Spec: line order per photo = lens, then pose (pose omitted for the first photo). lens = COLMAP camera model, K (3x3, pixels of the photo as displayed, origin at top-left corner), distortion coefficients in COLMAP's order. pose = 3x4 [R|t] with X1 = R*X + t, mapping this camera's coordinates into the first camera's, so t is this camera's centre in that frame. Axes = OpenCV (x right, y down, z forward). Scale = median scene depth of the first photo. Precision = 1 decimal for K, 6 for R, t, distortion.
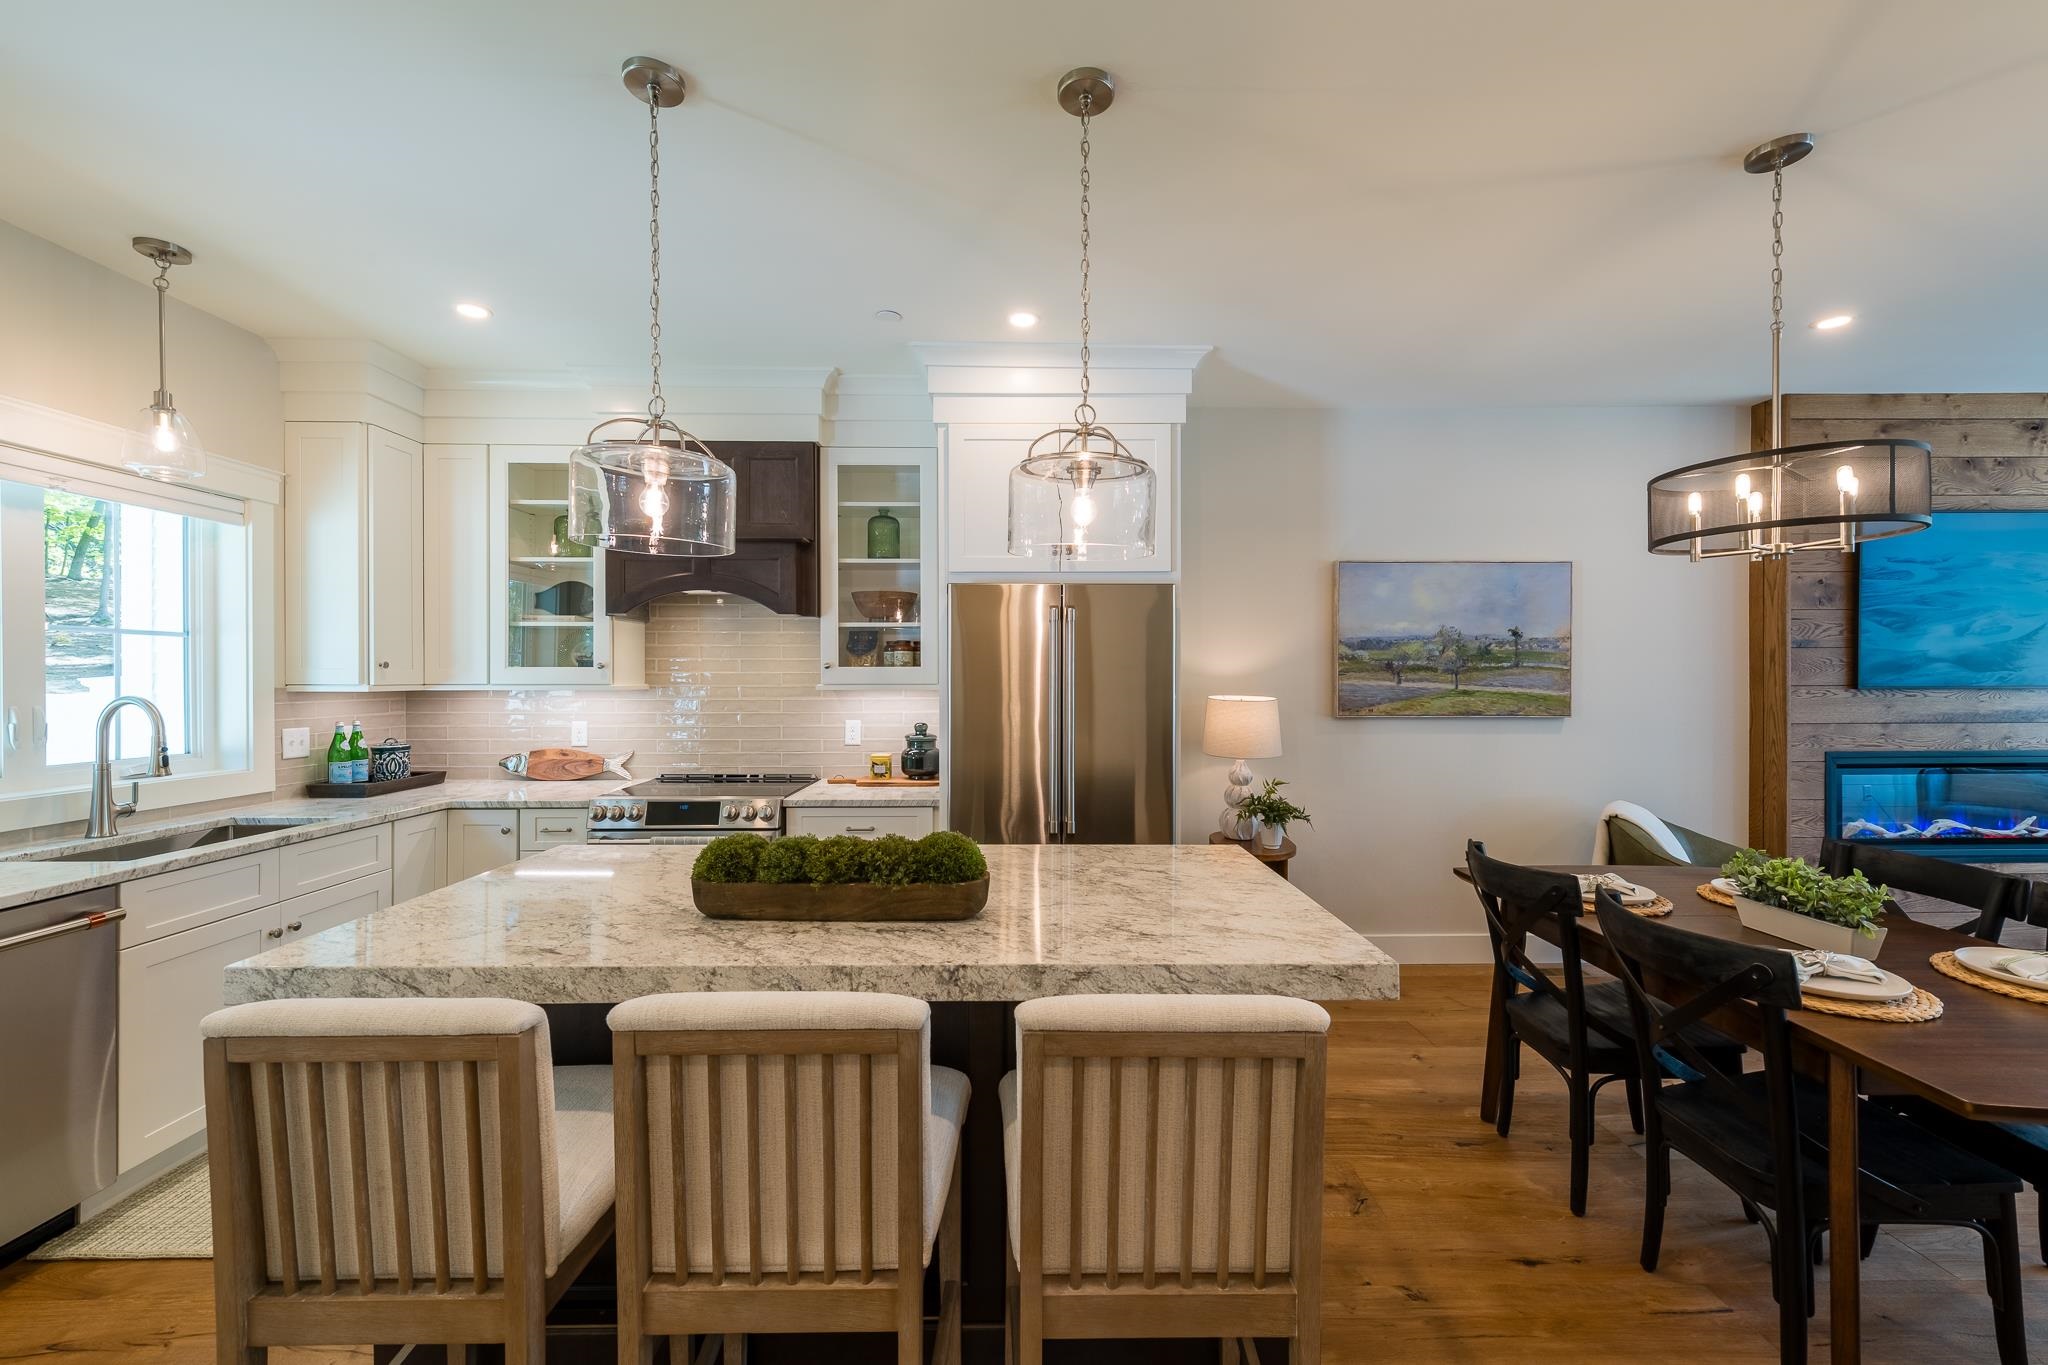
lens RADIAL K [[801.0, 0, 1044.4], [0, 801.0, 681.7], [0, 0, 1]] dist [0.004217, -0.000192]
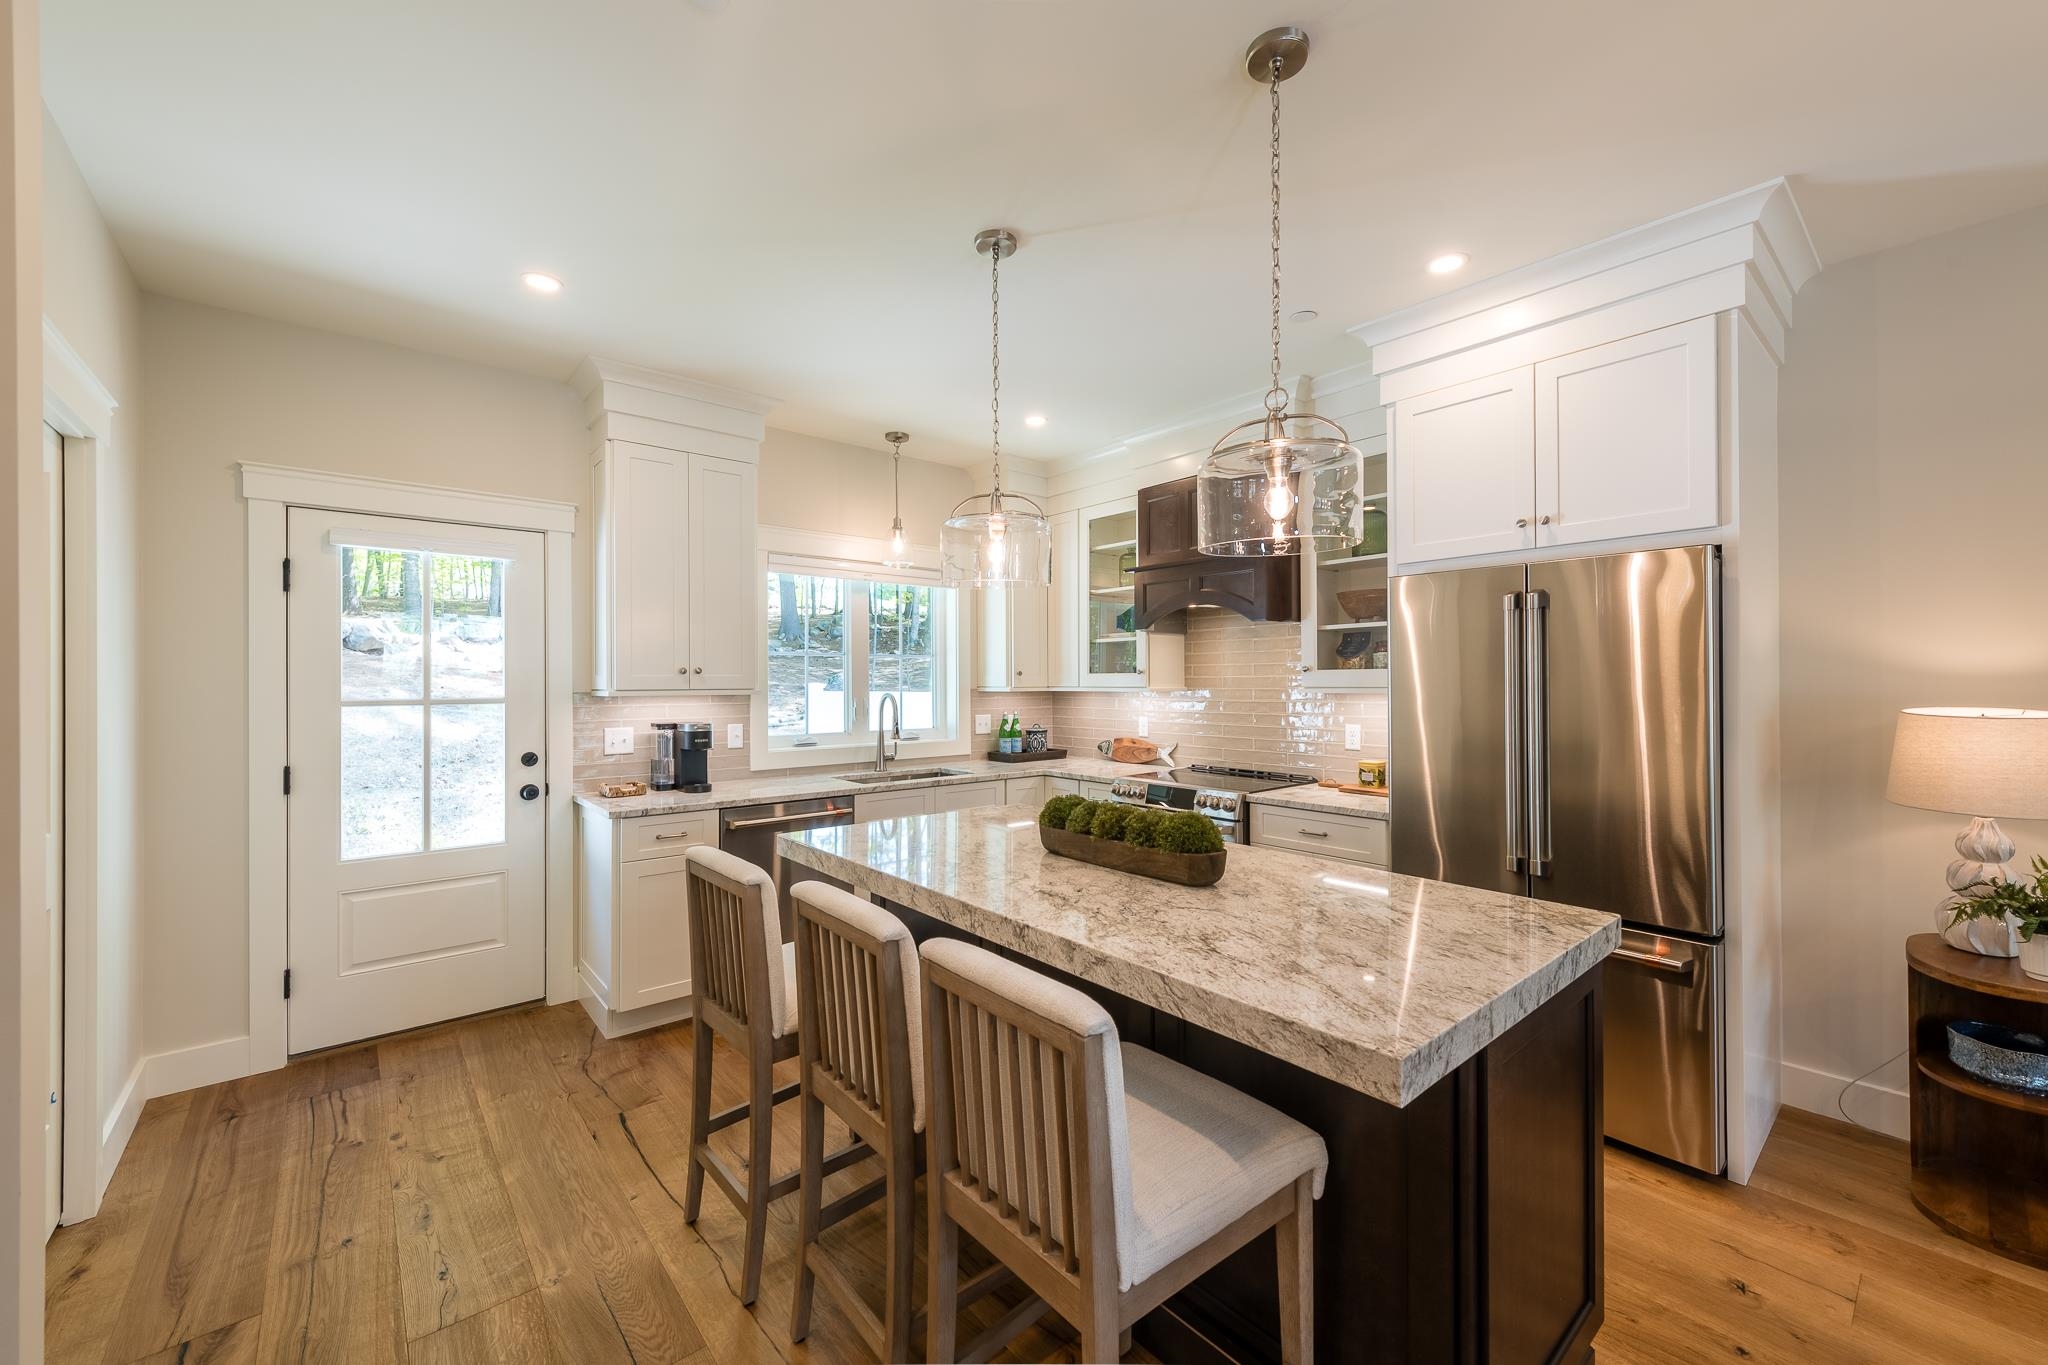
lens RADIAL K [[801.0, 0, 1033.9], [0, 801.0, 682.5], [0, 0, 1]] dist [0.004217, -0.000192]
pose [[0.631548, -0.002268, -0.775333, 0.313761], [0.000035, 0.999996, -0.002896, -0.000059], [0.775337, 0.001802, 0.631546, 0.099925]]
